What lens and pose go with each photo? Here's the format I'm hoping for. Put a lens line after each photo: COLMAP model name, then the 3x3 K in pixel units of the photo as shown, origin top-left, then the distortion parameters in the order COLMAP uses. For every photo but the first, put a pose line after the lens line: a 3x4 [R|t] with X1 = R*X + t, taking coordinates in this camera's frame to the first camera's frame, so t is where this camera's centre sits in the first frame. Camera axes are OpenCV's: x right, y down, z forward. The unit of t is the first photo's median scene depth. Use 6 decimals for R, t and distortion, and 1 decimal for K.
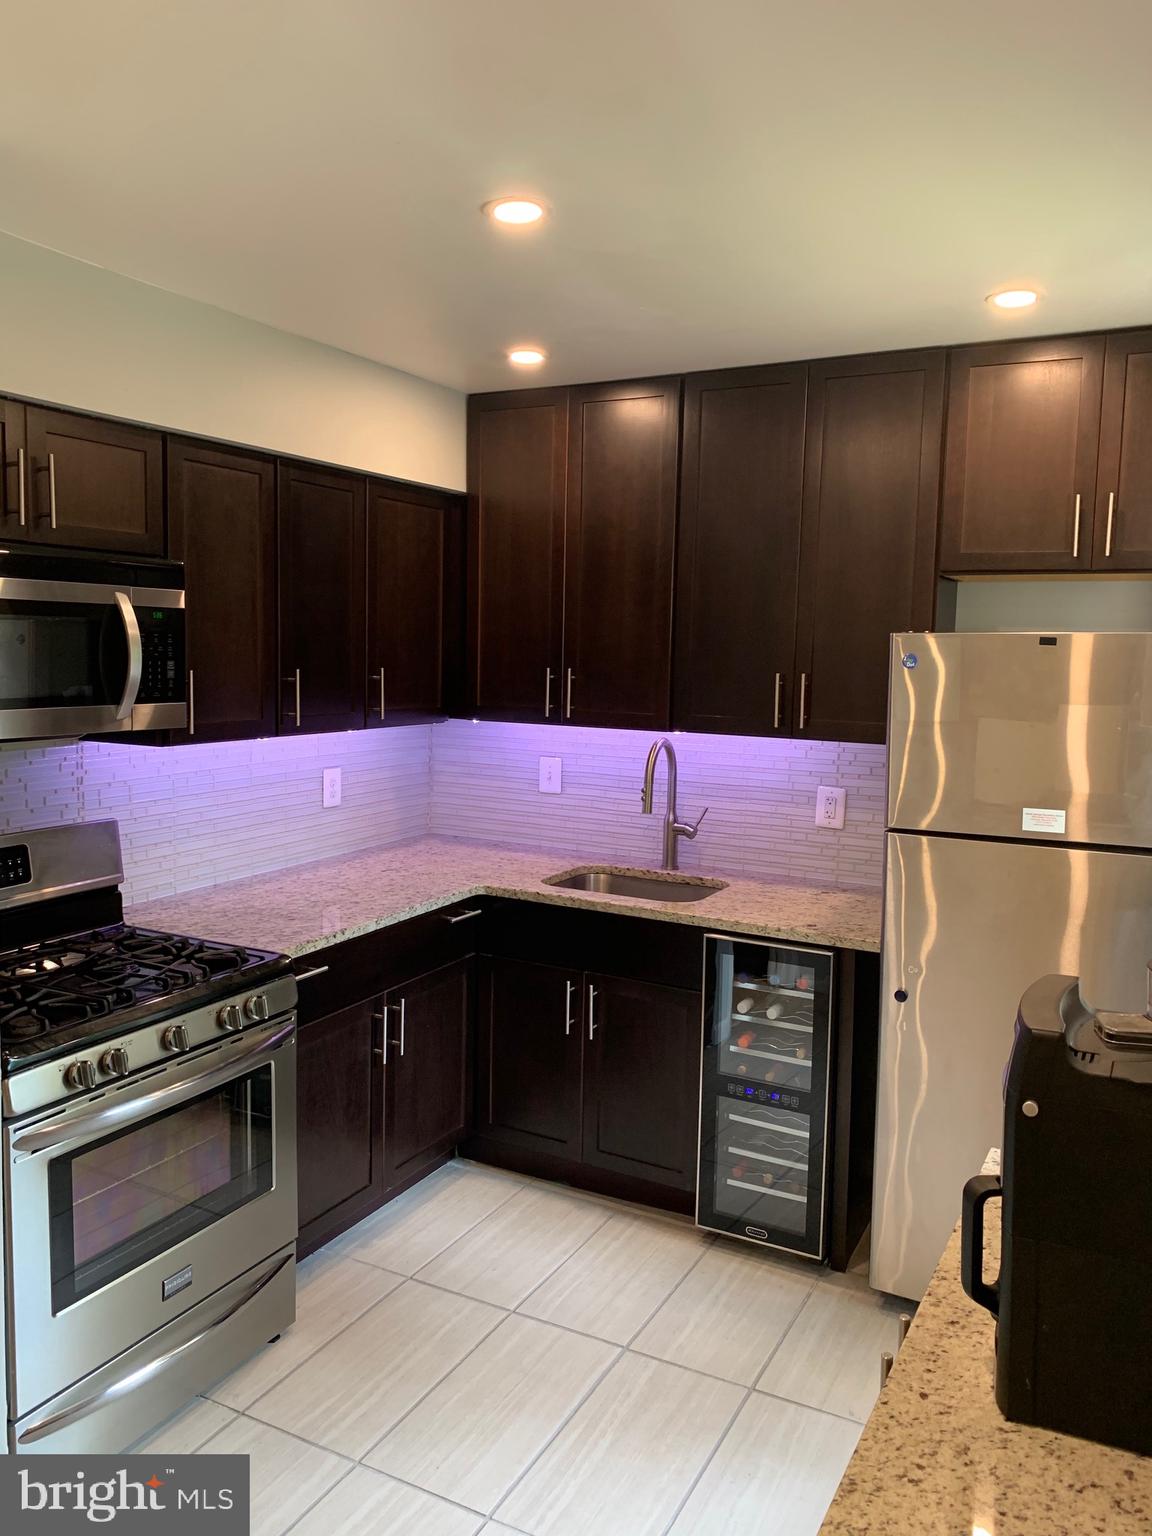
lens RADIAL K [[1175.7, 0, 580.7], [0, 1175.7, 753.7], [0, 0, 1]] dist [0.088820, -0.140256]
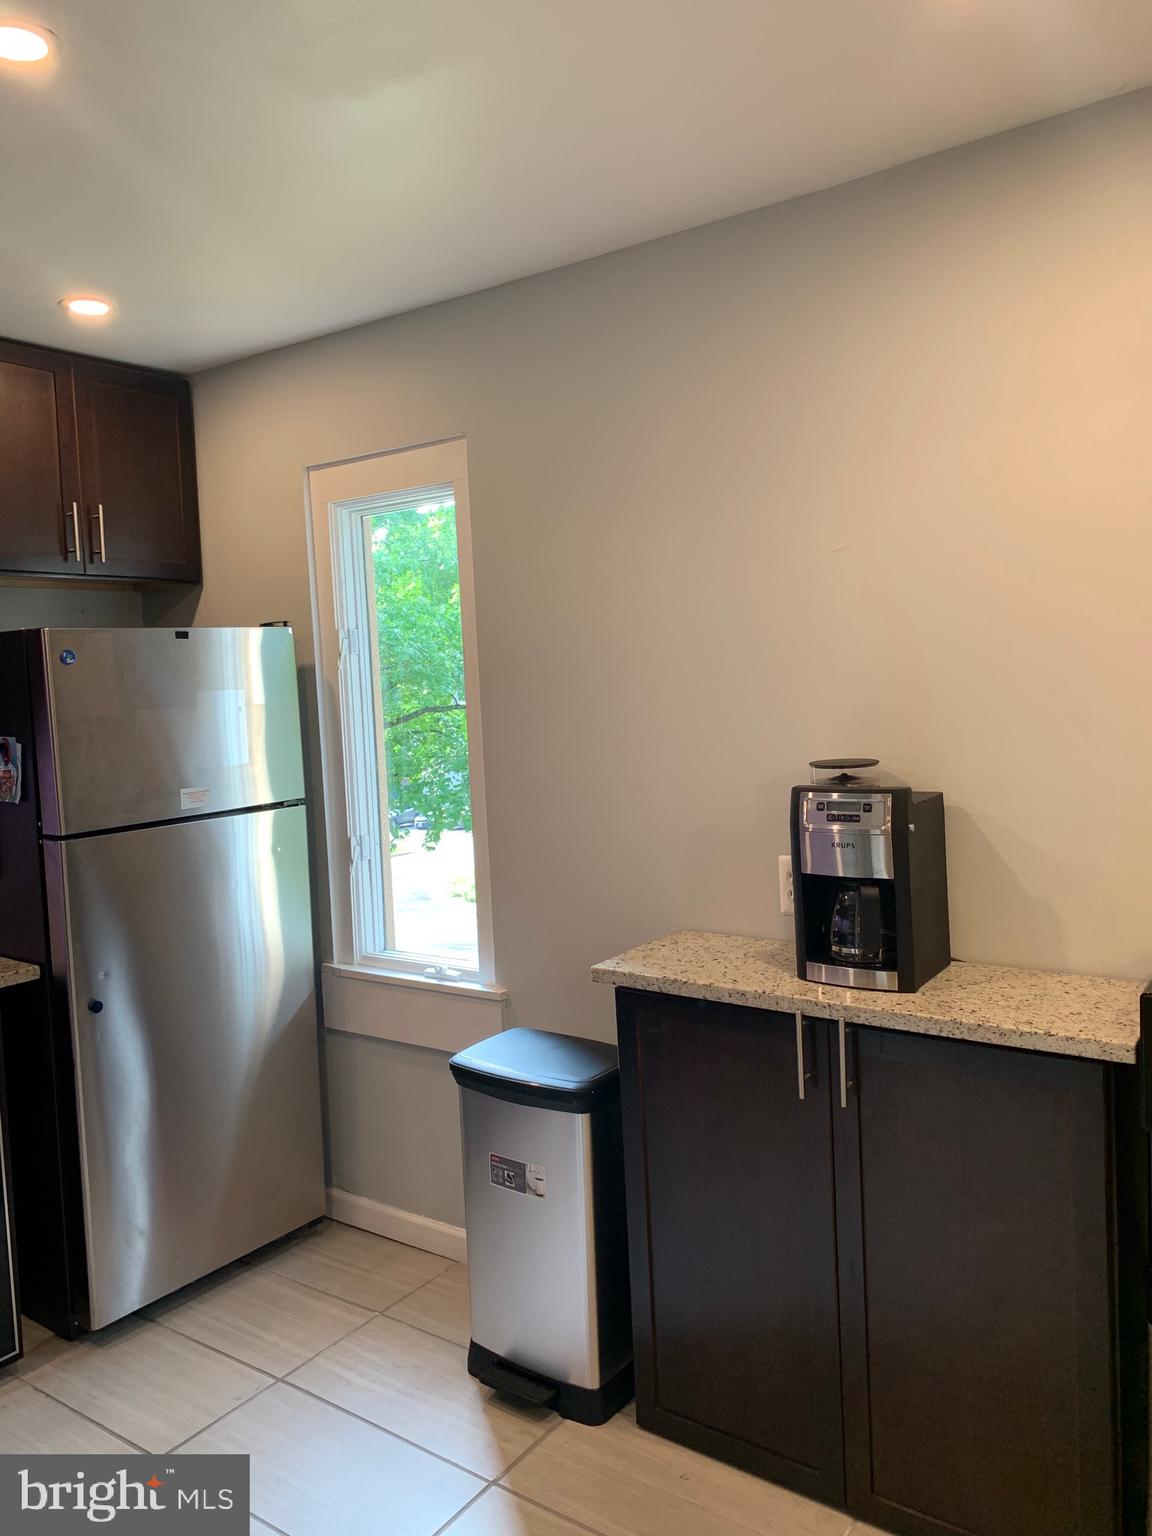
lens RADIAL K [[1167.0, 0, 576.0], [0, 1167.0, 768.0], [0, 0, 1]] dist [0.087425, -0.072612]
pose [[0.149473, -0.103710, 0.983312, -0.489480], [0.132868, 0.987571, 0.083962, -0.012709], [-0.979798, 0.118101, 0.161395, 0.365411]]
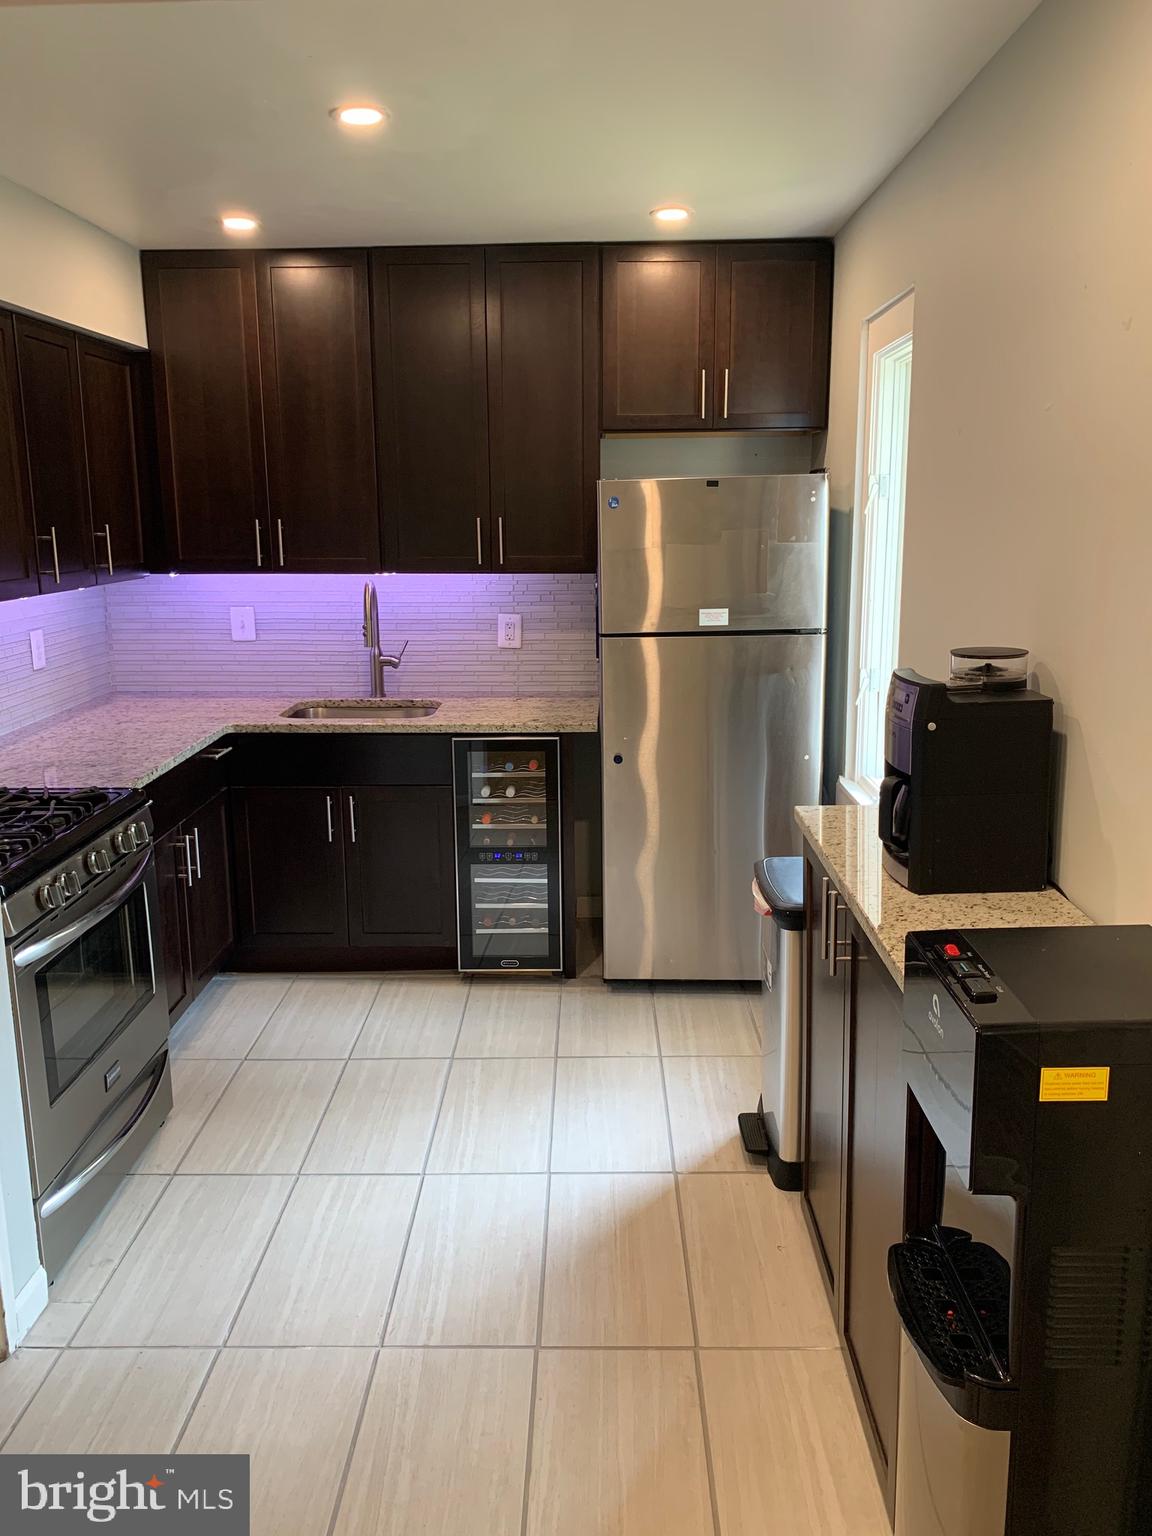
lens RADIAL K [[1175.7, 0, 580.7], [0, 1175.7, 753.7], [0, 0, 1]] dist [0.088820, -0.140256]
pose [[0.892518, -0.121401, 0.434366, -0.281084], [0.069625, 0.988634, 0.133250, 0.015091], [-0.445606, -0.088686, 0.890826, -0.128818]]
